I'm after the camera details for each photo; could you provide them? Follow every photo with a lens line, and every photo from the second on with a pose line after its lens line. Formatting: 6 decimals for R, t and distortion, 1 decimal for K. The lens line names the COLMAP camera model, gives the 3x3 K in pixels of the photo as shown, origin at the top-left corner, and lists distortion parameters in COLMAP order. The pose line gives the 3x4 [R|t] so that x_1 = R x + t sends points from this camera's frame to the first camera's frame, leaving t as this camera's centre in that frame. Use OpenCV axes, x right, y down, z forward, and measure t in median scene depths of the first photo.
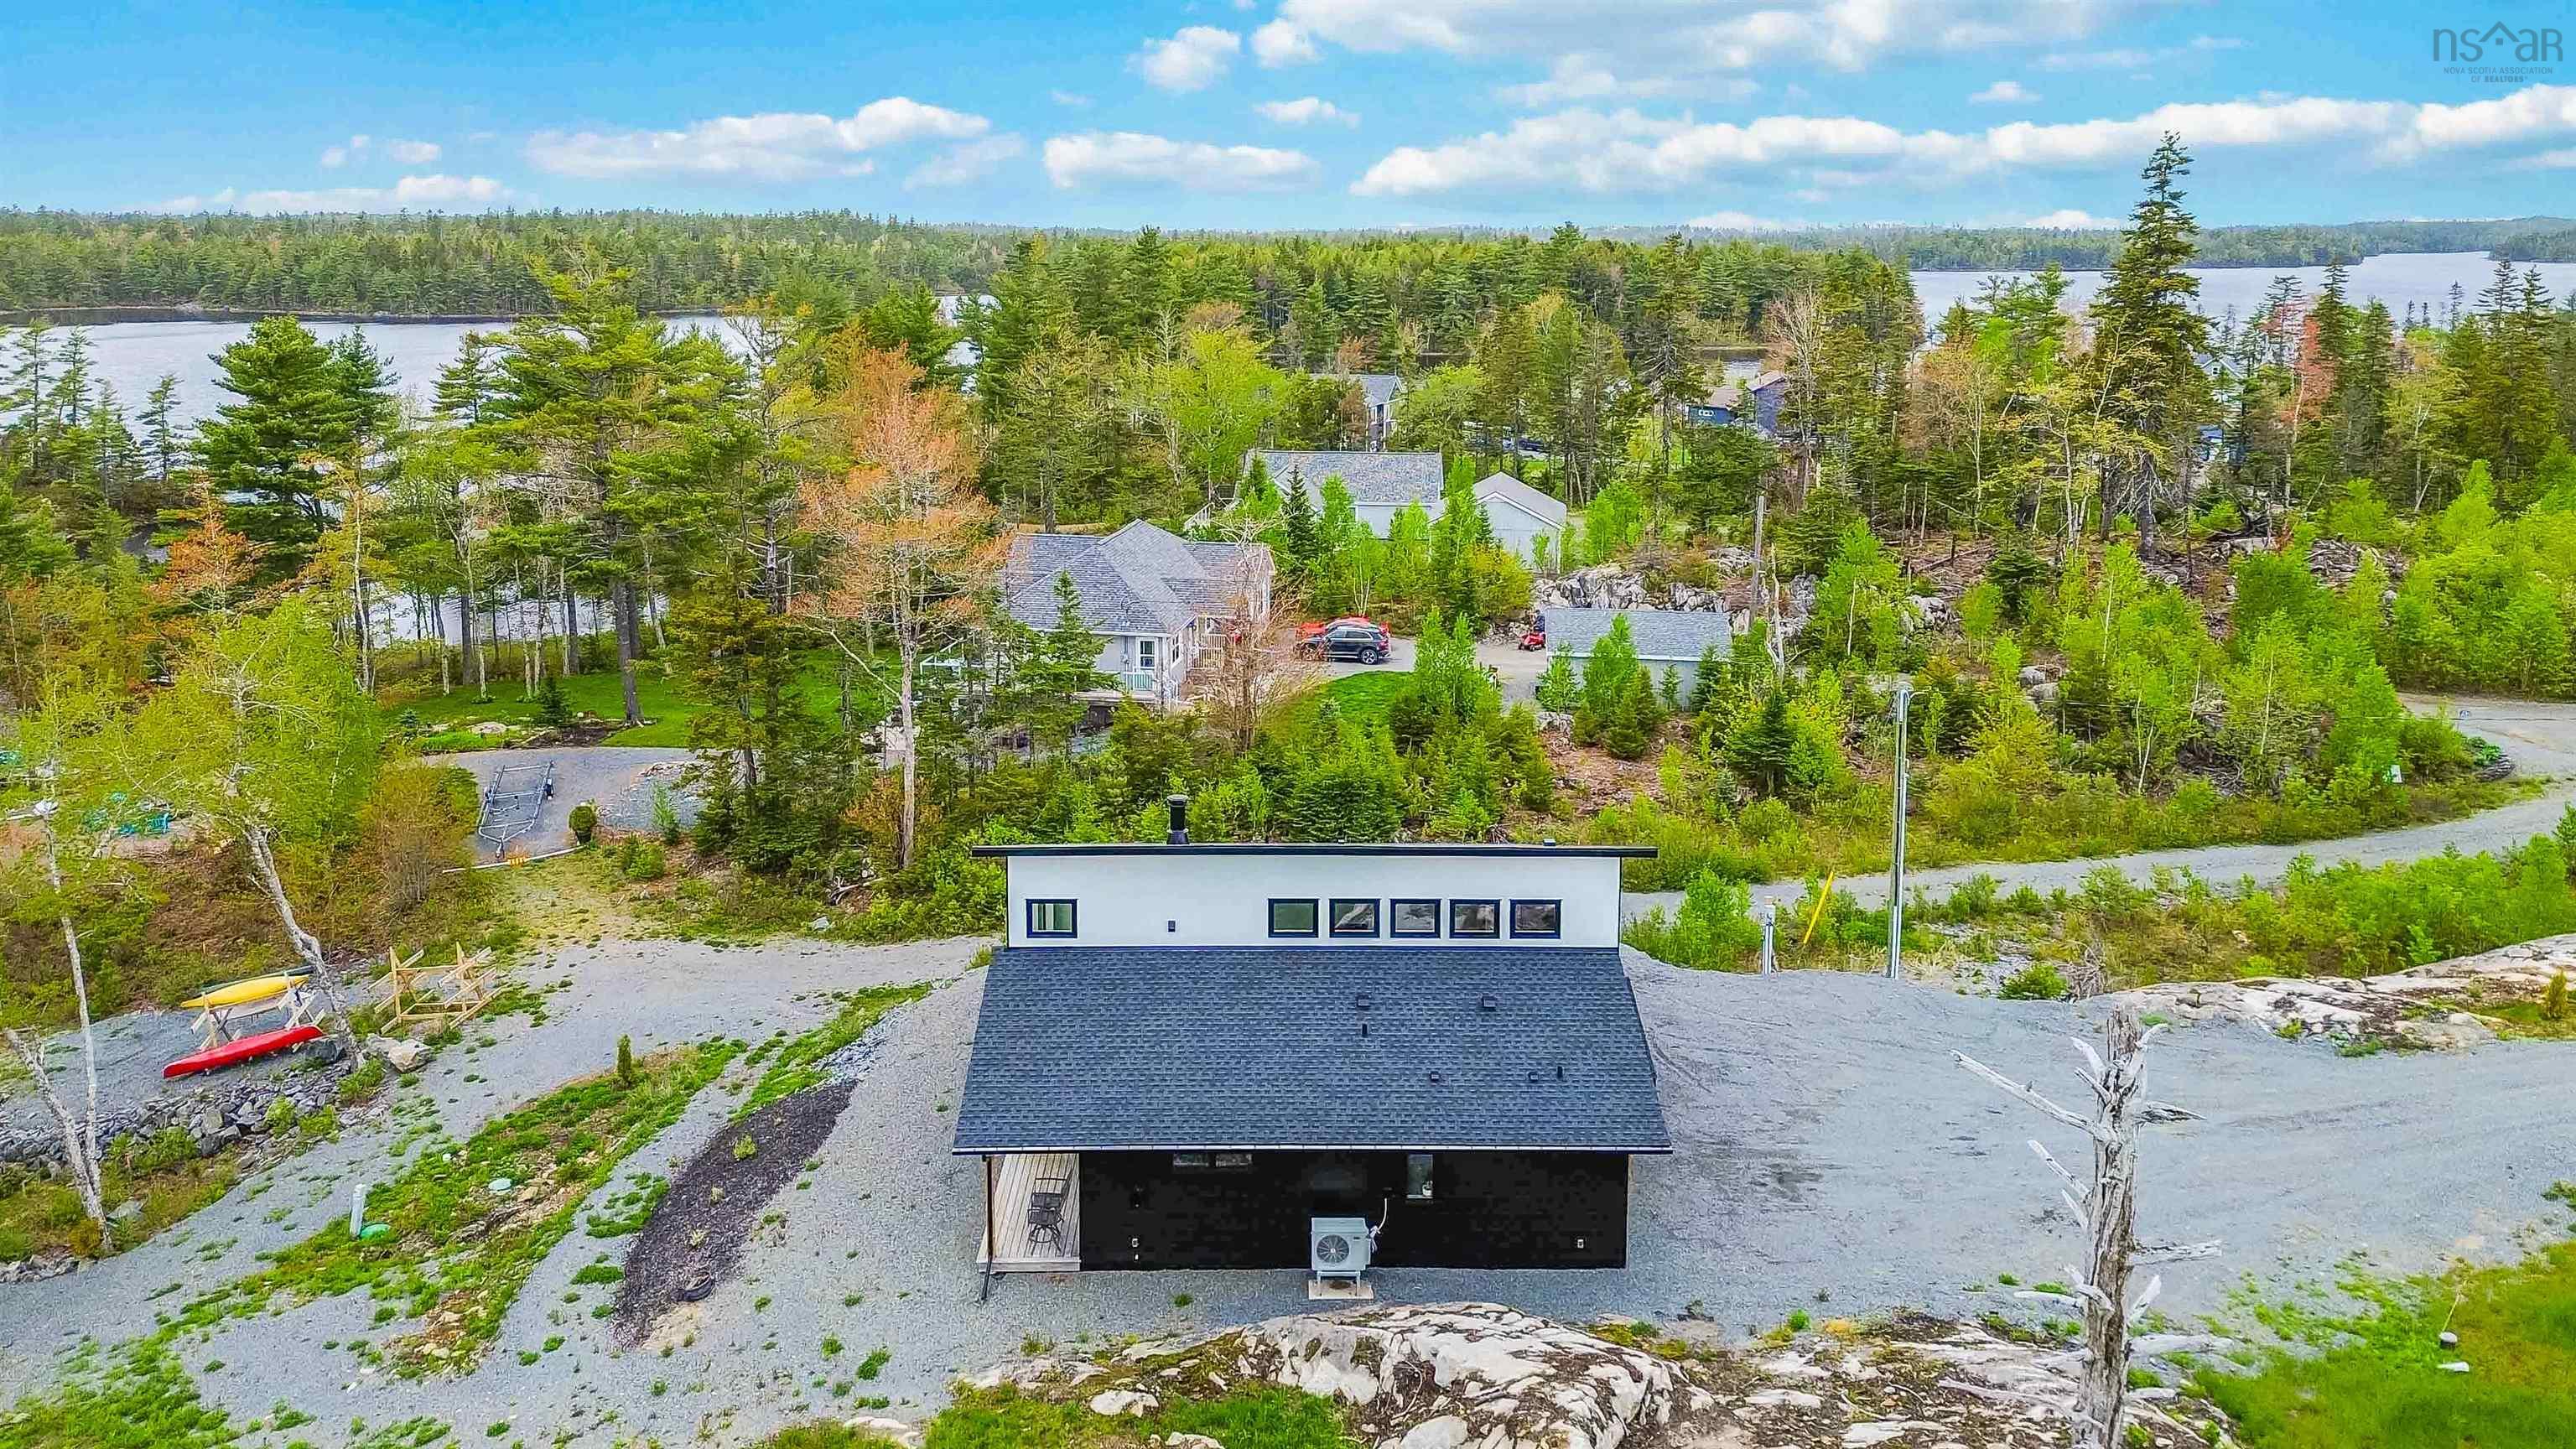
lens RADIAL K [[1784.5, 0, 1255.2], [0, 1784.5, 719.1], [0, 0, 1]] dist [0.041333, 0.000670]
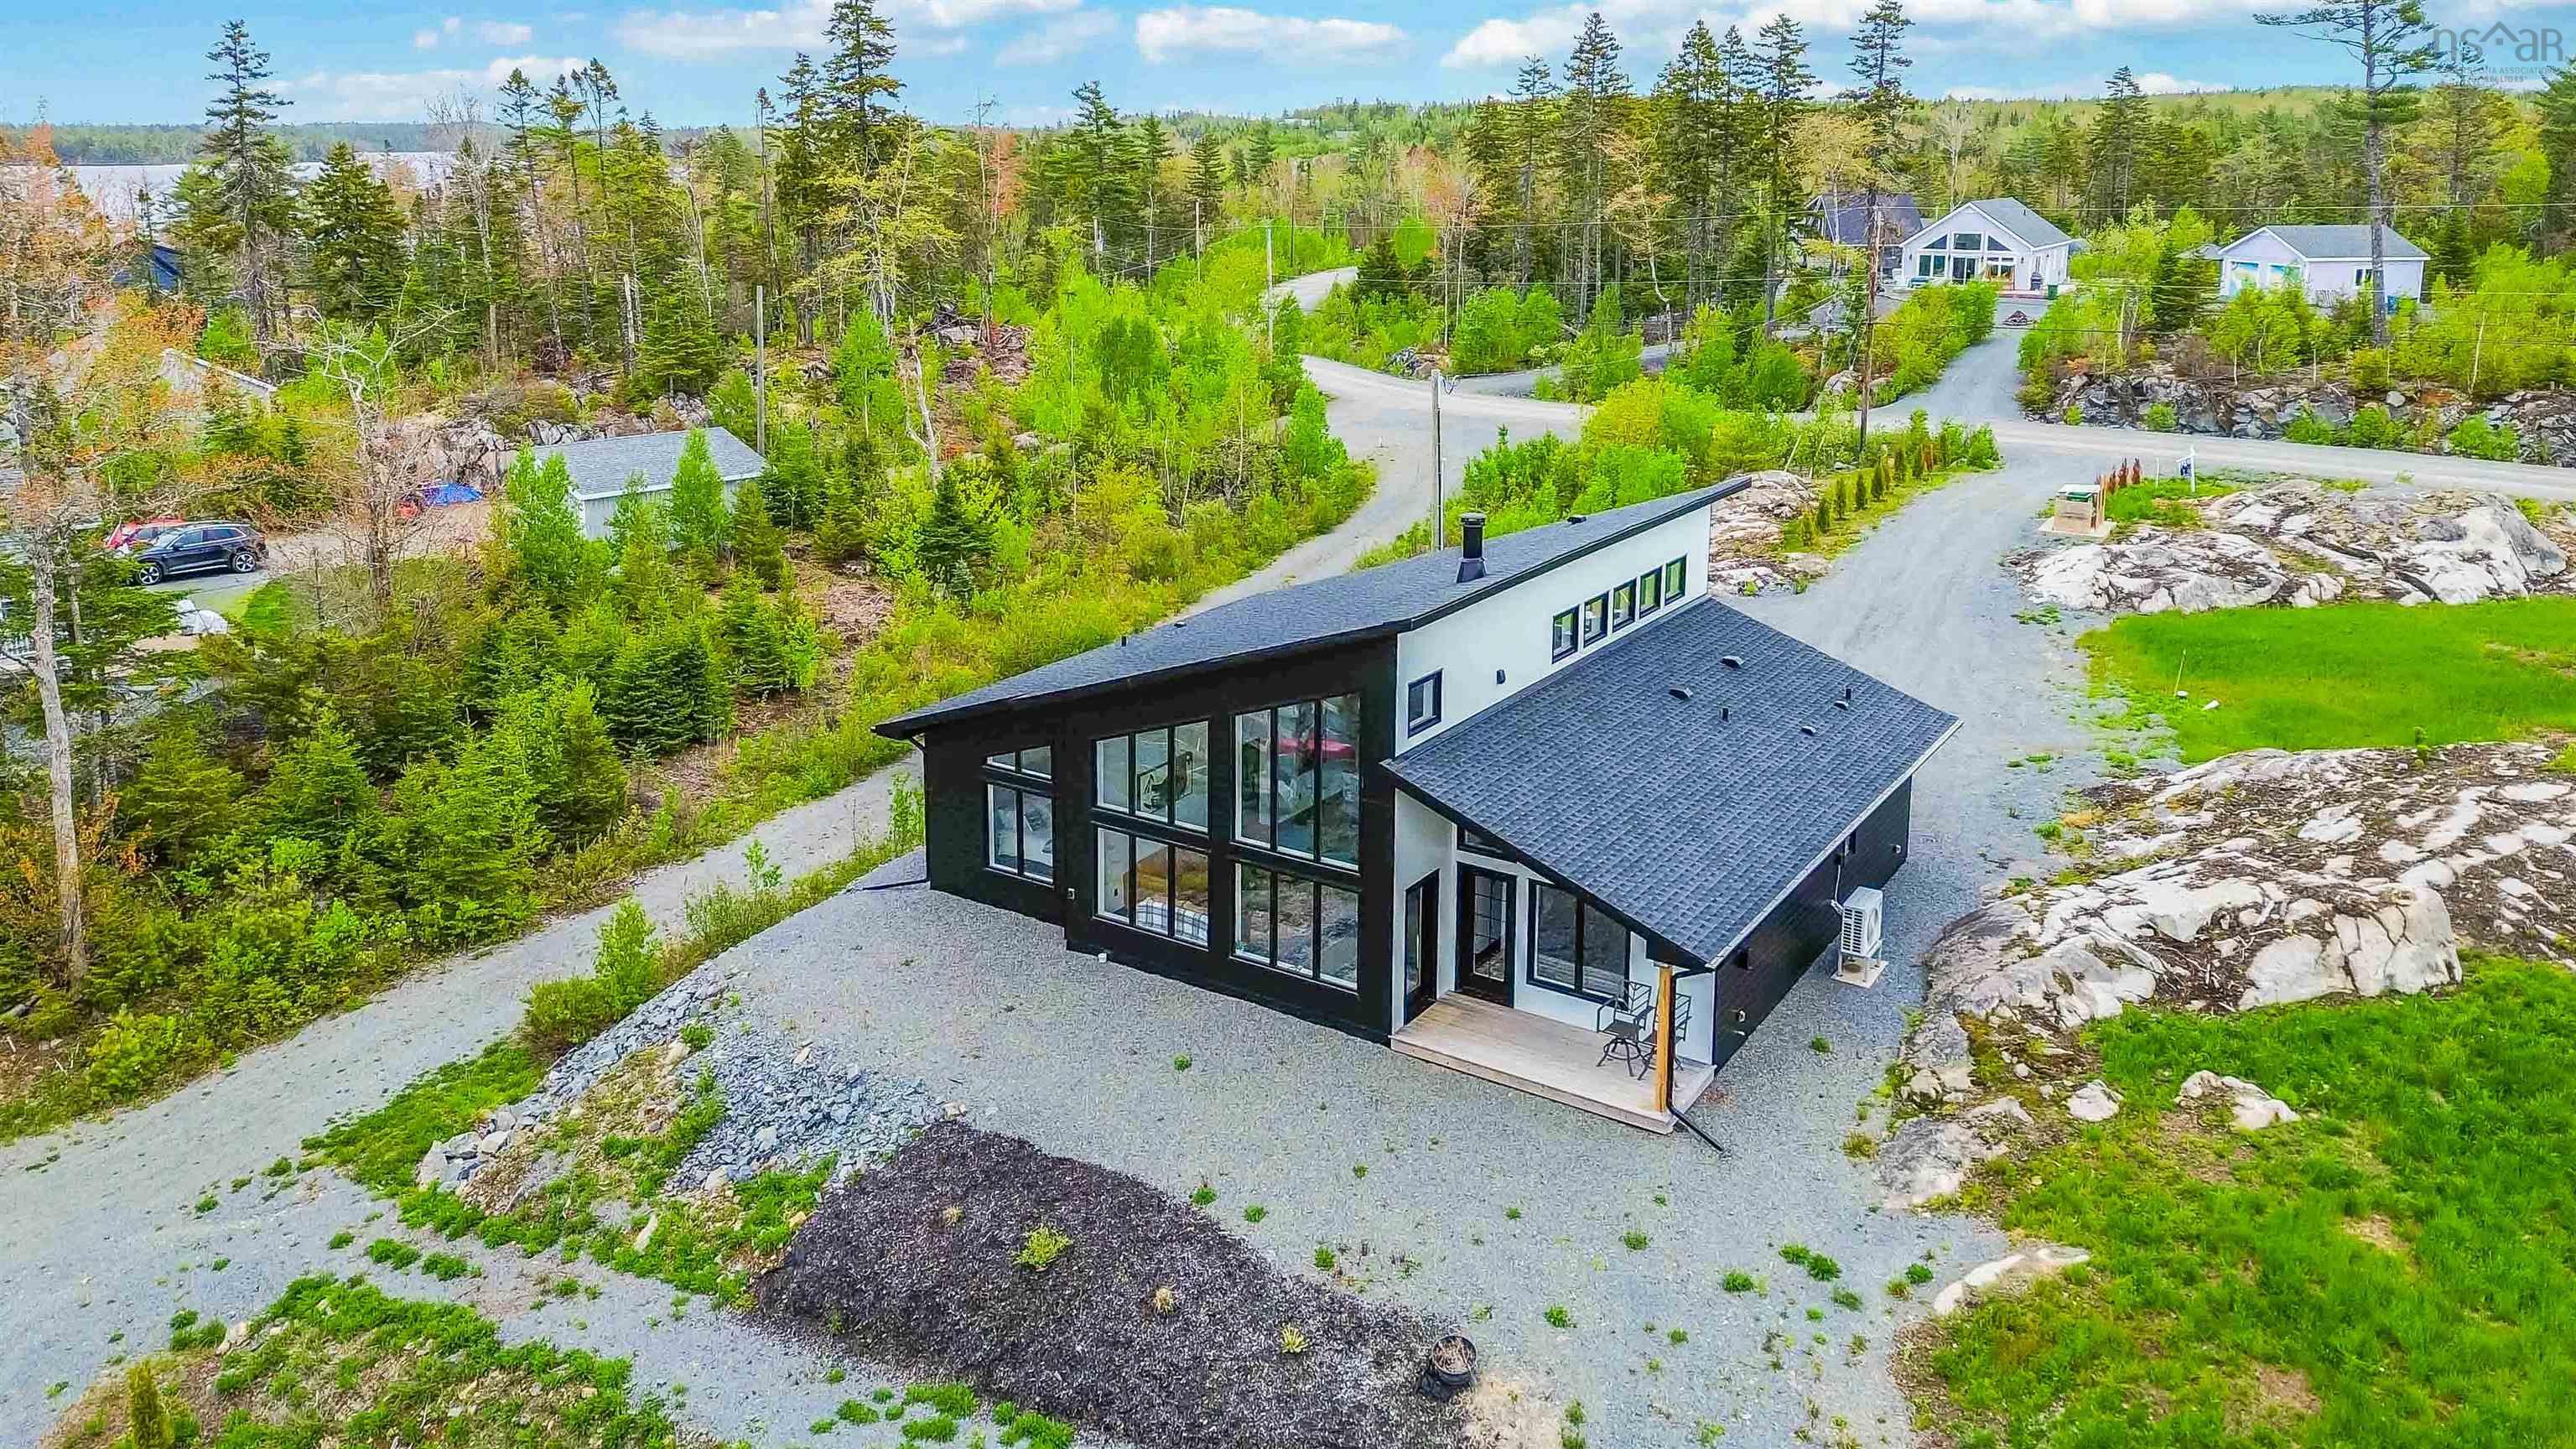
lens RADIAL K [[1784.5, 0, 1255.2], [0, 1784.5, 719.1], [0, 0, 1]] dist [0.041333, 0.000670]
pose [[0.555847, -0.246199, 0.793990, -0.788789], [0.205900, 0.966149, 0.155439, -0.010469], [-0.805381, 0.077082, 0.587724, 0.676220]]
